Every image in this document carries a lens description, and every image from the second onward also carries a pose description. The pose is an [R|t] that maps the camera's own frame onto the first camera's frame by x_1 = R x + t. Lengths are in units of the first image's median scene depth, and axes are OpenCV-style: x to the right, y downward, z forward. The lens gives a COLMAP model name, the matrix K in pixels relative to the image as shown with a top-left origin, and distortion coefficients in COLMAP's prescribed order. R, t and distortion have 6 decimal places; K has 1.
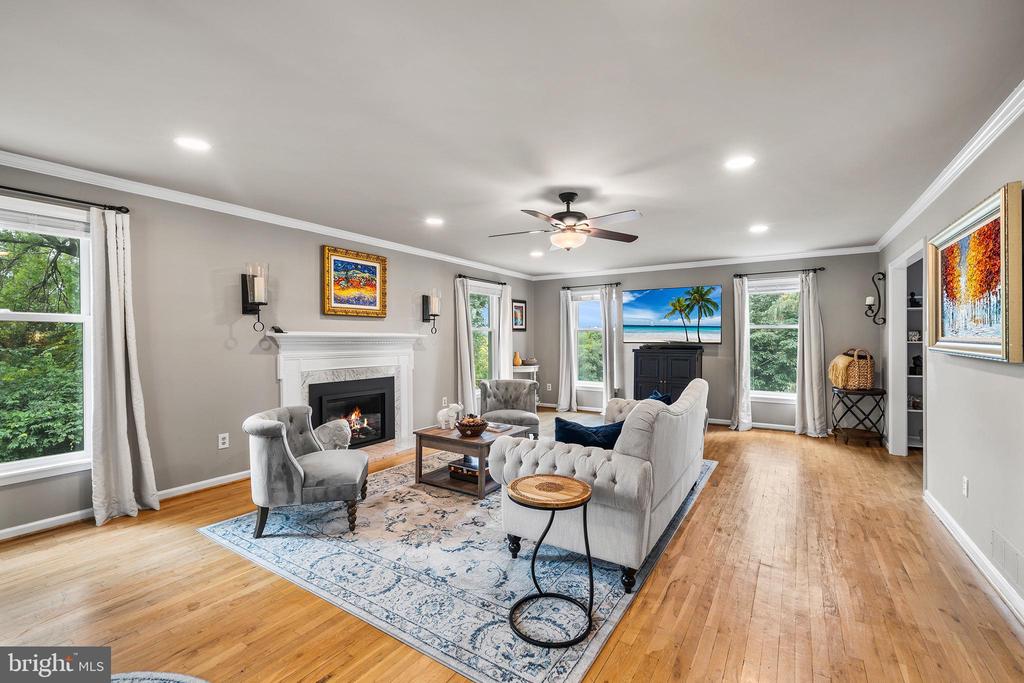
lens RADIAL K [[433.5, 0, 527.0], [0, 433.5, 340.1], [0, 0, 1]] dist [0.000700, -0.000401]
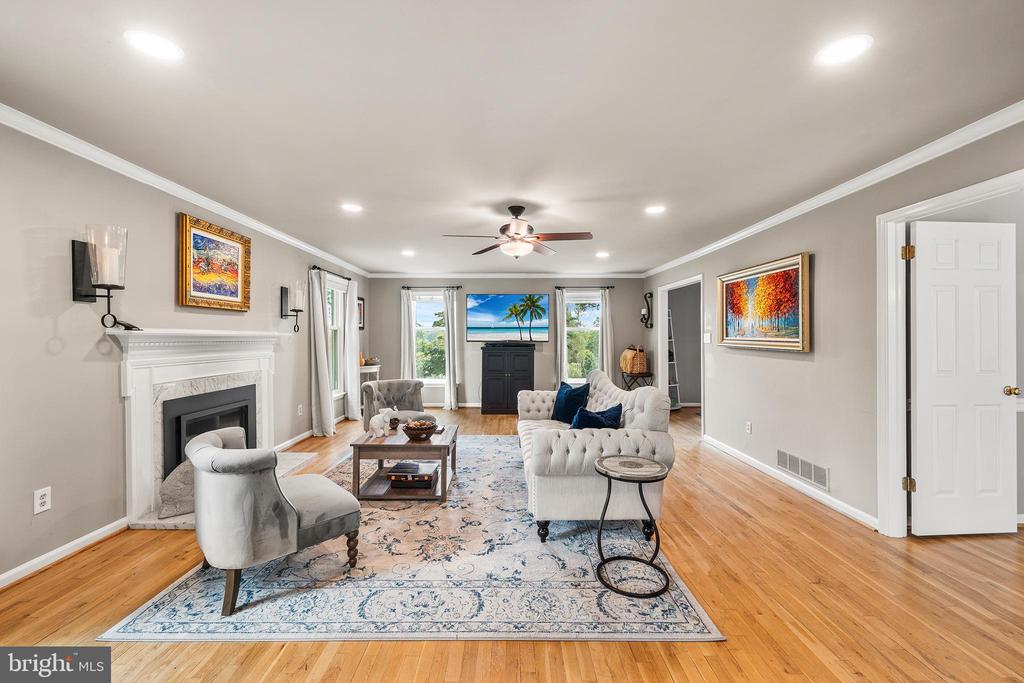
lens RADIAL K [[407.2, 0, 514.6], [0, 407.2, 335.2], [0, 0, 1]] dist [0.000482, -0.000198]
pose [[0.841998, 0.003816, 0.539467, -0.358729], [0.000607, 0.999968, -0.008021, -0.002449], [-0.539480, 0.007081, 0.841969, 0.102160]]
